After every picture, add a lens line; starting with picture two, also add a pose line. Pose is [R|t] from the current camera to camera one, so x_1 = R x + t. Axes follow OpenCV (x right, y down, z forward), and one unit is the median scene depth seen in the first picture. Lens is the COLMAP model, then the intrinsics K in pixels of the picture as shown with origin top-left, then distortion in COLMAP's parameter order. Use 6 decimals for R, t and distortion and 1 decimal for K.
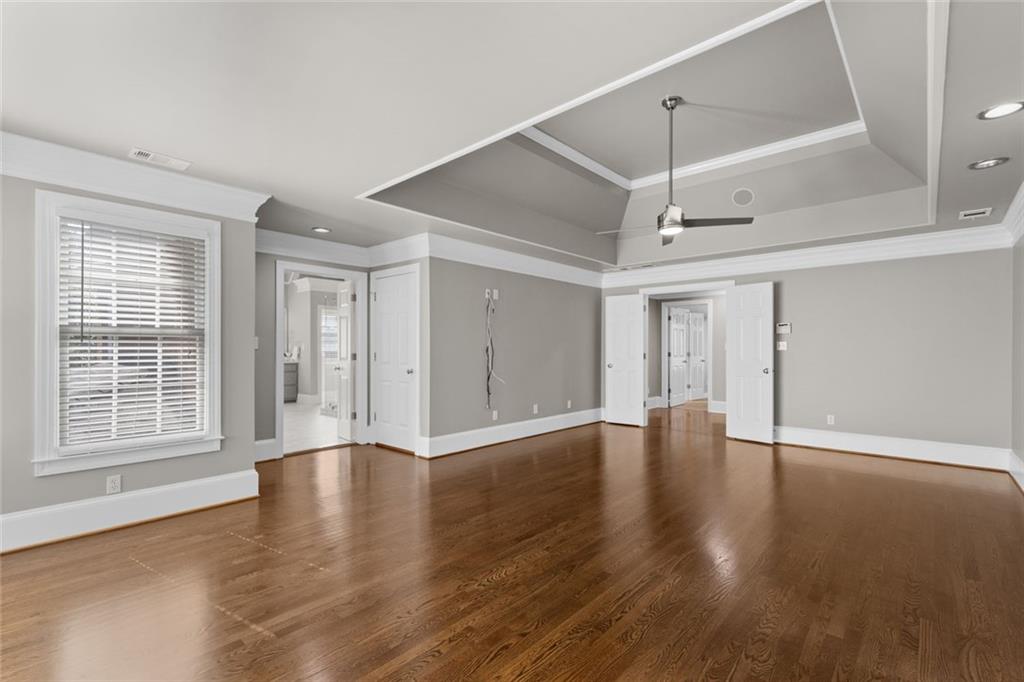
lens RADIAL K [[463.4, 0, 512.0], [0, 463.4, 341.0], [0, 0, 1]] dist [0.001260, 0.000730]
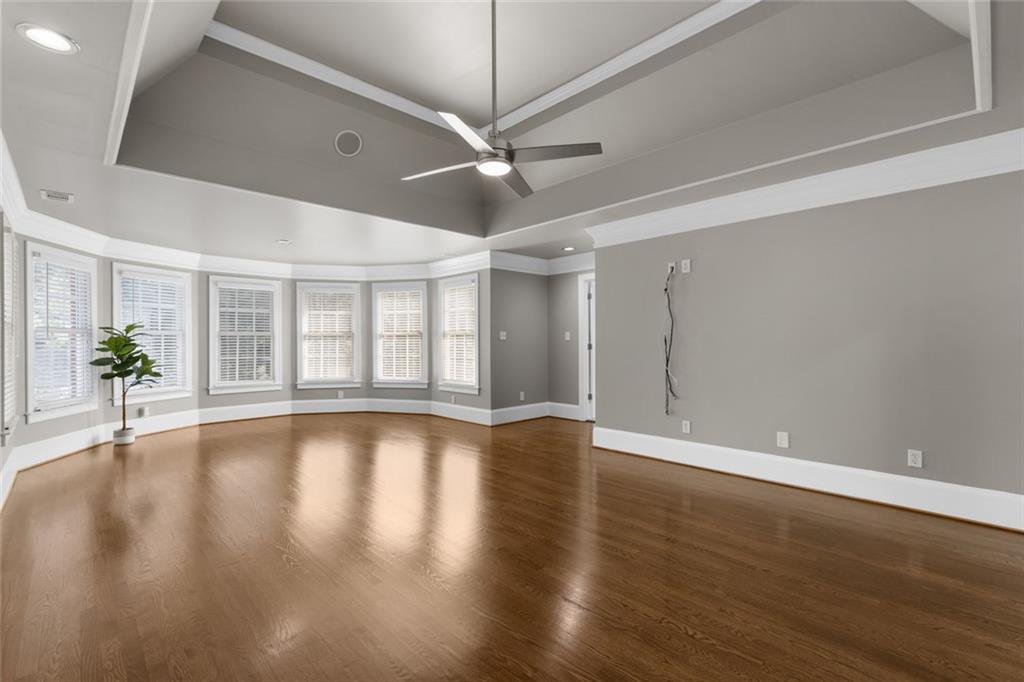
lens RADIAL K [[463.4, 0, 512.0], [0, 463.4, 341.0], [0, 0, 1]] dist [0.001260, 0.000730]
pose [[-0.070095, 0.002038, -0.997538, 1.095906], [0.021887, 0.999760, 0.000504, 0.019031], [0.997300, -0.021798, -0.070123, 1.142071]]
